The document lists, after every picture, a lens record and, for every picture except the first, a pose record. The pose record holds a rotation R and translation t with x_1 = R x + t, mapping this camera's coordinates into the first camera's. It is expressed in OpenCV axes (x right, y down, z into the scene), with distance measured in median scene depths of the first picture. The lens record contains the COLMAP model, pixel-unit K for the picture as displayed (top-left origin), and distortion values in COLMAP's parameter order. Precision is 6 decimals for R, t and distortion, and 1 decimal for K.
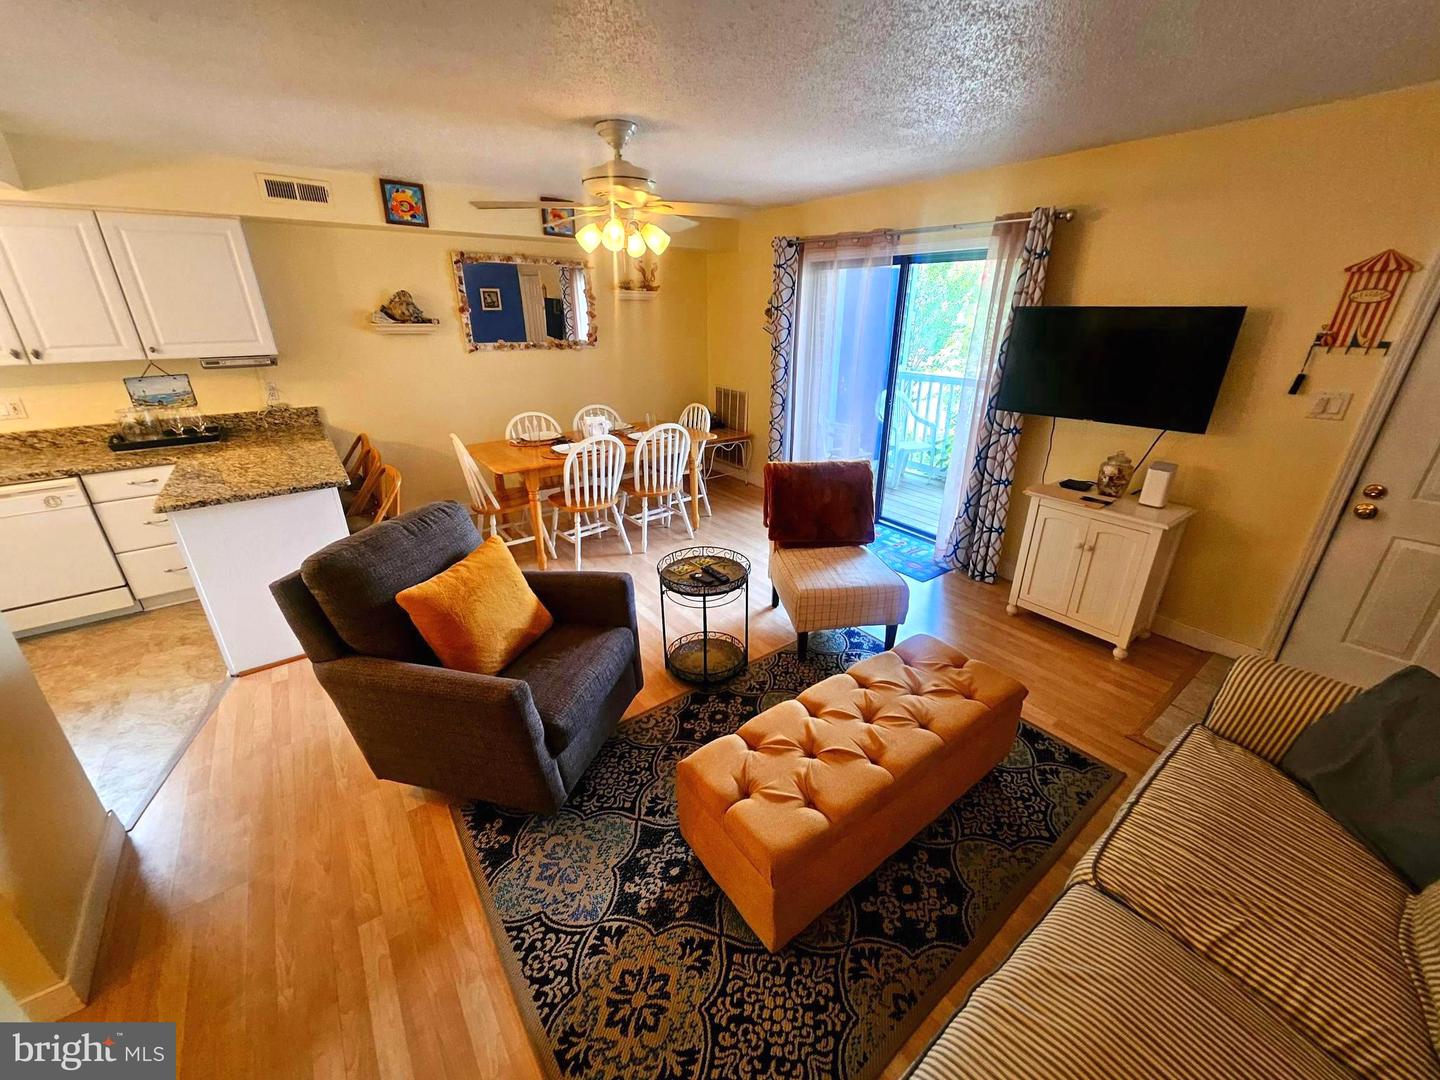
lens RADIAL K [[566.4, 0, 724.5], [0, 566.4, 540.0], [0, 0, 1]] dist [0.001710, -0.001473]
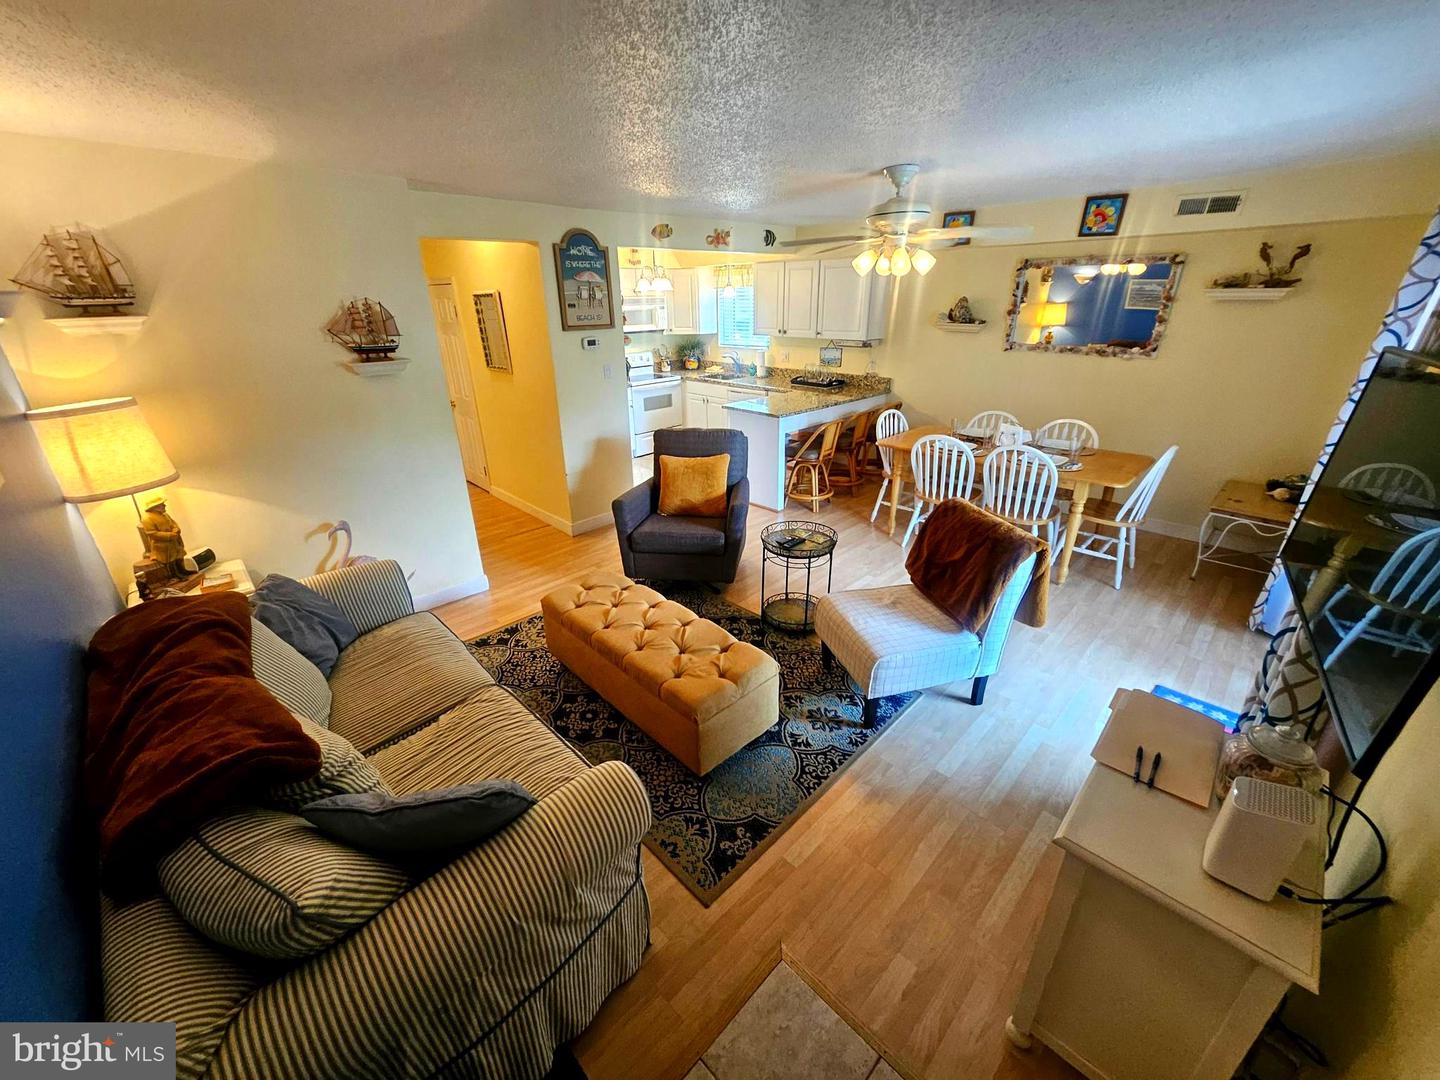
lens RADIAL K [[566.4, 0, 733.1], [0, 566.4, 535.8], [0, 0, 1]] dist [0.001710, -0.001473]
pose [[0.142229, 0.384564, -0.912075, 1.548884], [-0.361411, 0.878002, 0.313839, -0.420713], [0.921495, 0.284997, 0.263863, 0.802662]]
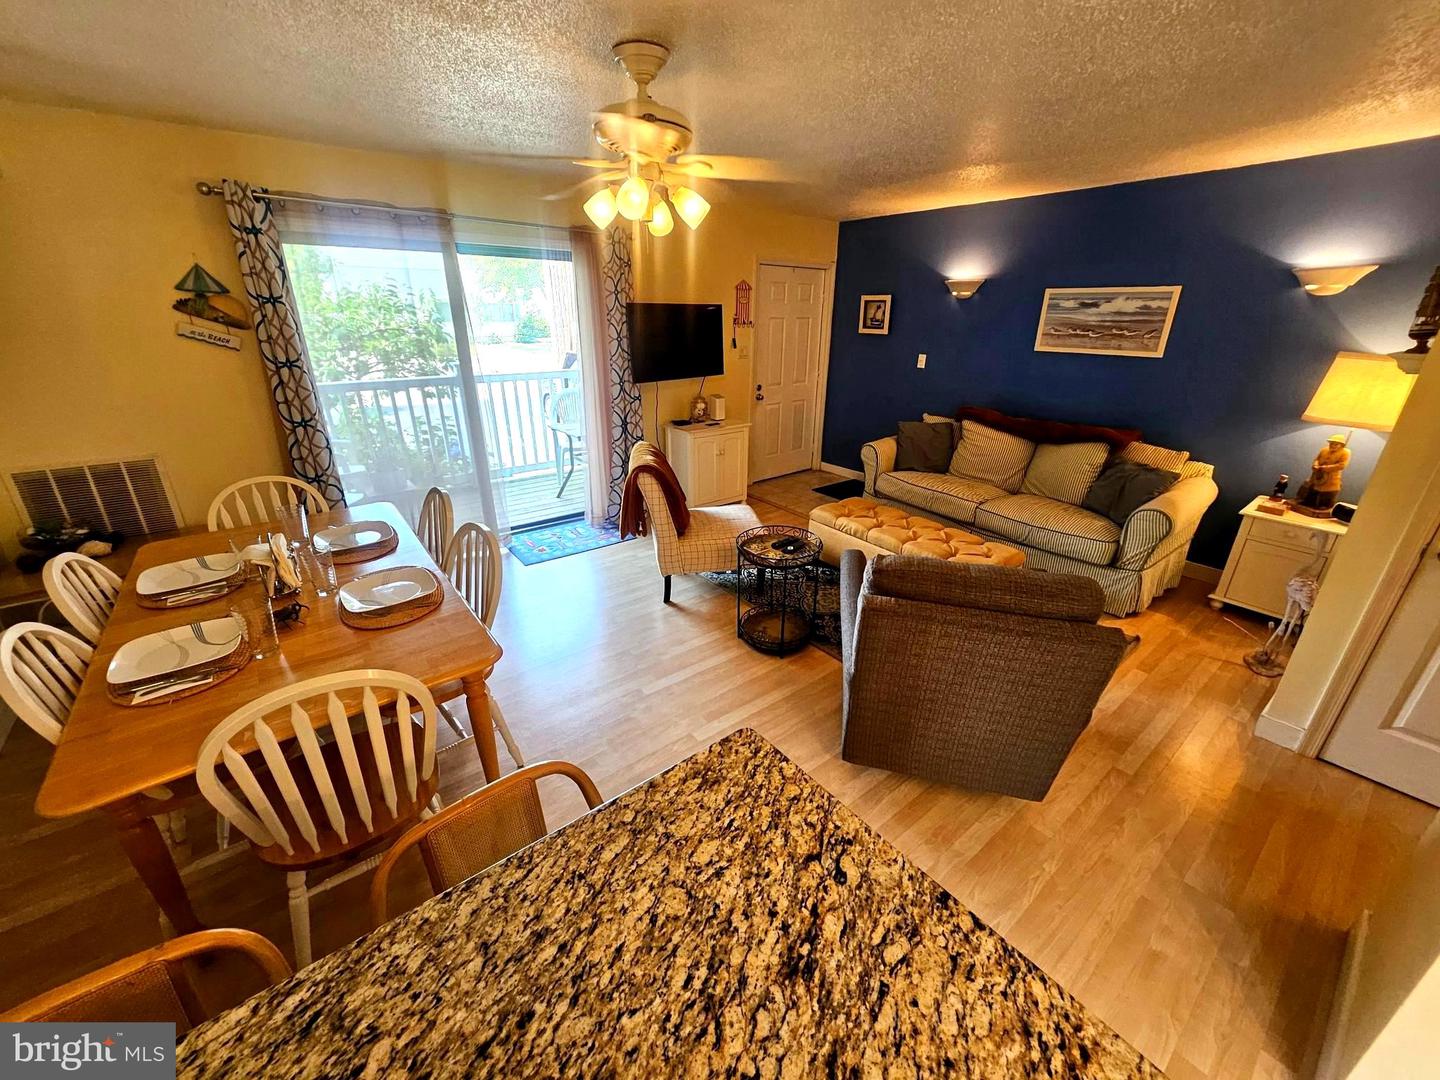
lens RADIAL K [[566.4, 0, 735.2], [0, 566.4, 530.0], [0, 0, 1]] dist [0.001710, -0.001473]
pose [[-0.036256, -0.366186, 0.929835, -1.510578], [0.370746, 0.859119, 0.352793, -0.568109], [-0.928027, 0.357523, 0.104614, 1.405576]]
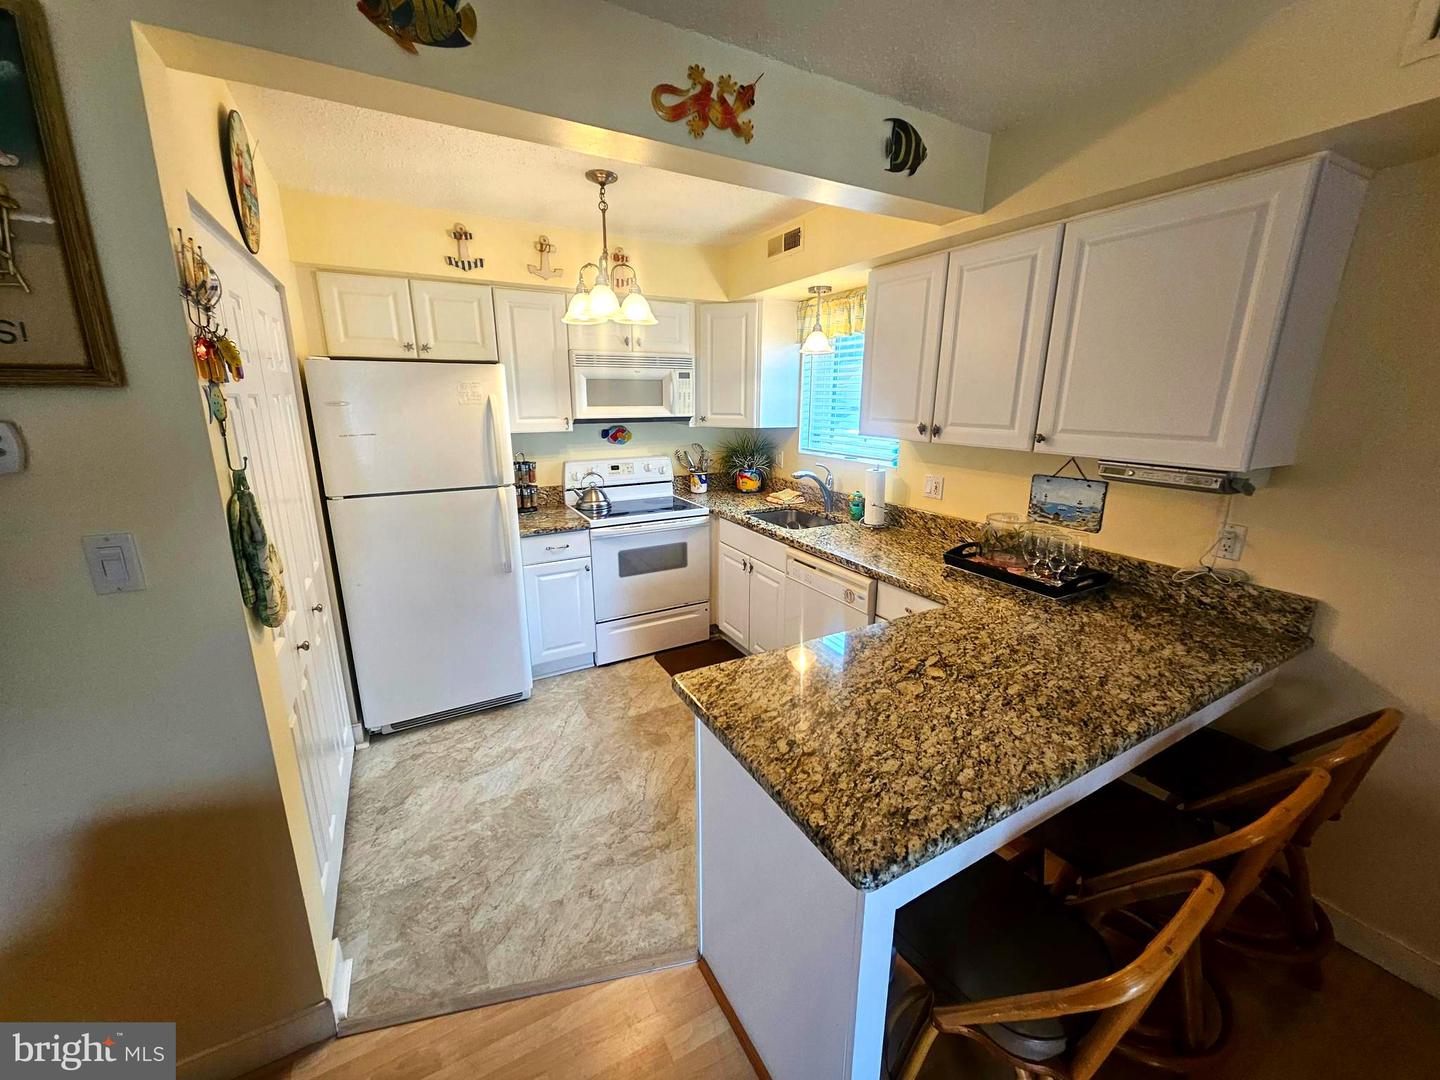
lens RADIAL K [[566.4, 0, 724.5], [0, 566.4, 533.5], [0, 0, 1]] dist [0.001710, -0.001473]
pose [[-0.134865, 0.236811, -0.962150, -0.613207], [-0.380850, 0.884041, 0.270970, -0.498776], [0.914748, 0.402979, -0.029036, 1.325891]]
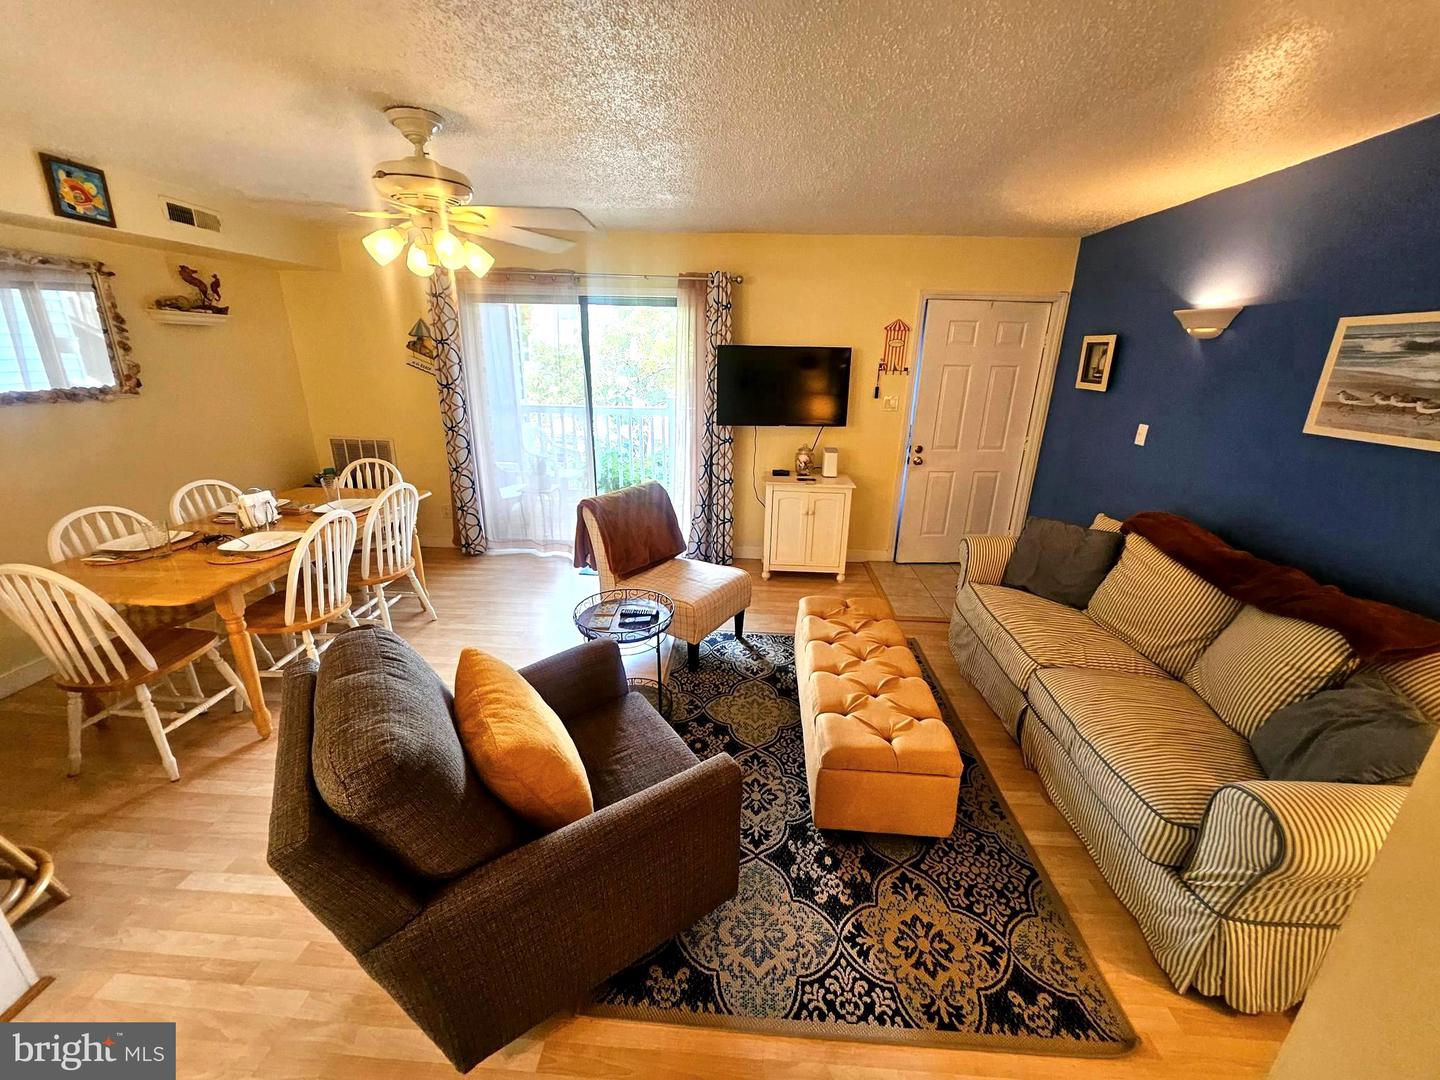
lens RADIAL K [[566.4, 0, 724.7], [0, 566.4, 537.7], [0, 0, 1]] dist [0.001710, -0.001473]
pose [[0.642212, -0.233000, 0.730256, -0.868460], [0.276409, 0.958980, 0.062895, -0.121309], [-0.714955, 0.161458, 0.680272, 0.322661]]
